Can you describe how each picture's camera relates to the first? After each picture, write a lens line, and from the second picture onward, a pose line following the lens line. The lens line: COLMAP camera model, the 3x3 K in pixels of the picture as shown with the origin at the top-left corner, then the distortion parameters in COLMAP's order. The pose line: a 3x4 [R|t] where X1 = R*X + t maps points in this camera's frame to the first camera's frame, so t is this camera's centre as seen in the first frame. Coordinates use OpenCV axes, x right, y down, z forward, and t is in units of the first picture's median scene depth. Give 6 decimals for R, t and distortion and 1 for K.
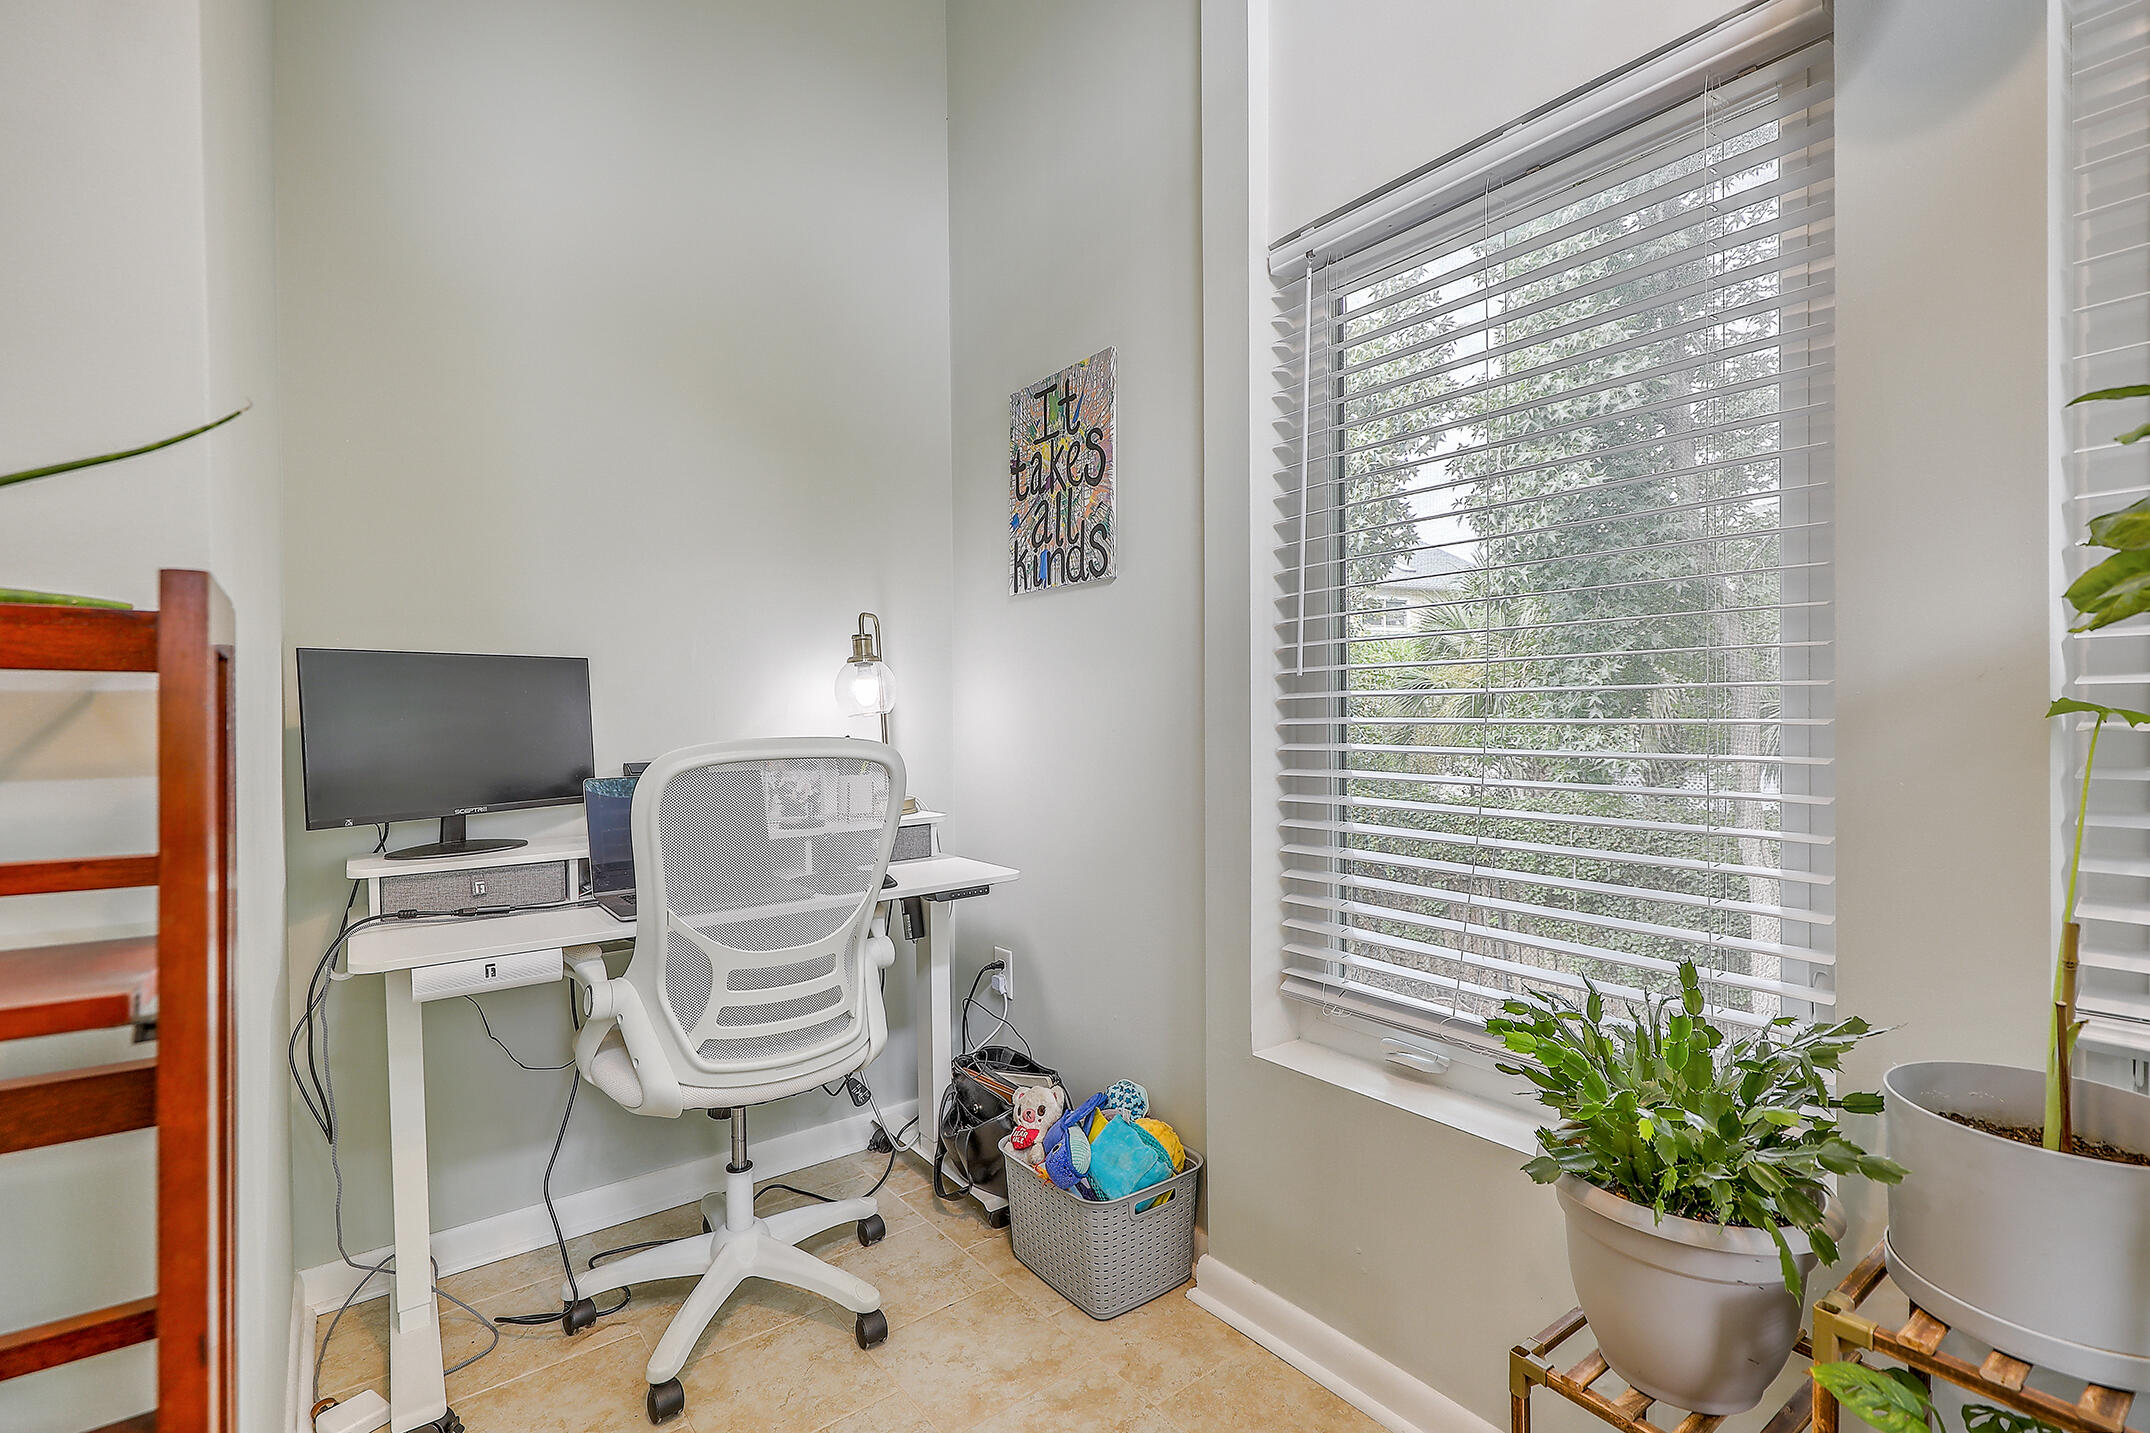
lens RADIAL K [[972.3, 0, 1090.8], [0, 972.3, 719.2], [0, 0, 1]] dist [0.002835, -0.000520]
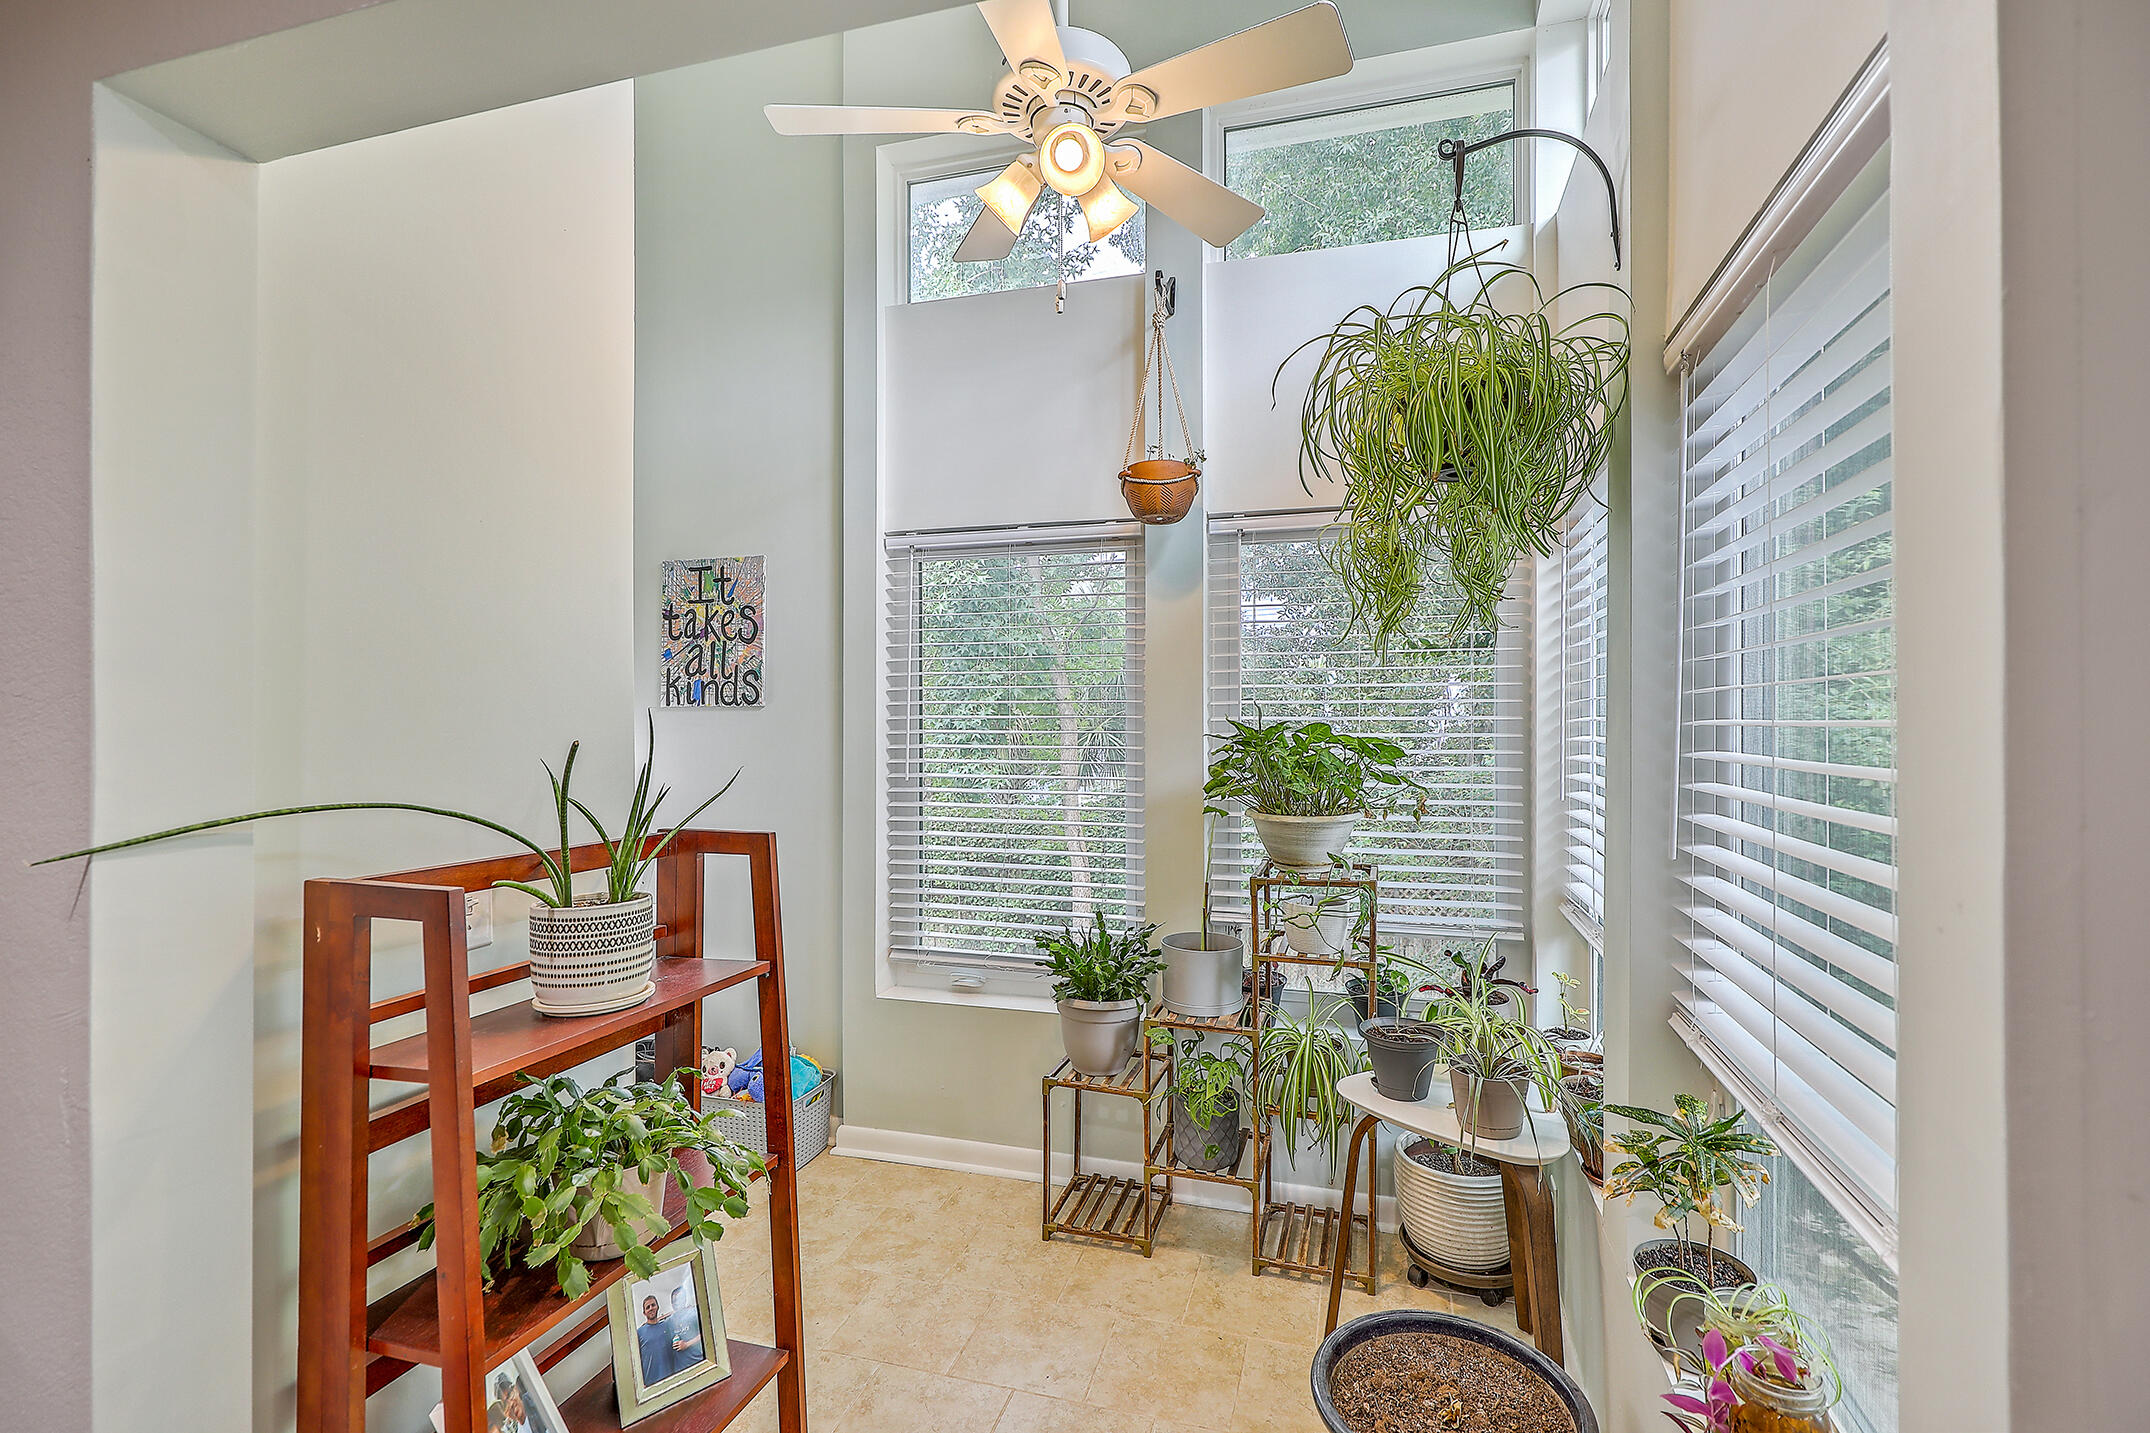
lens RADIAL K [[972.3, 0, 1072.1], [0, 972.3, 713.6], [0, 0, 1]] dist [0.002835, -0.000520]
pose [[0.818211, 0.006830, 0.574877, -0.440701], [0.000458, 0.999921, -0.012532, -0.111906], [-0.574918, 0.010517, 0.818144, -0.502579]]
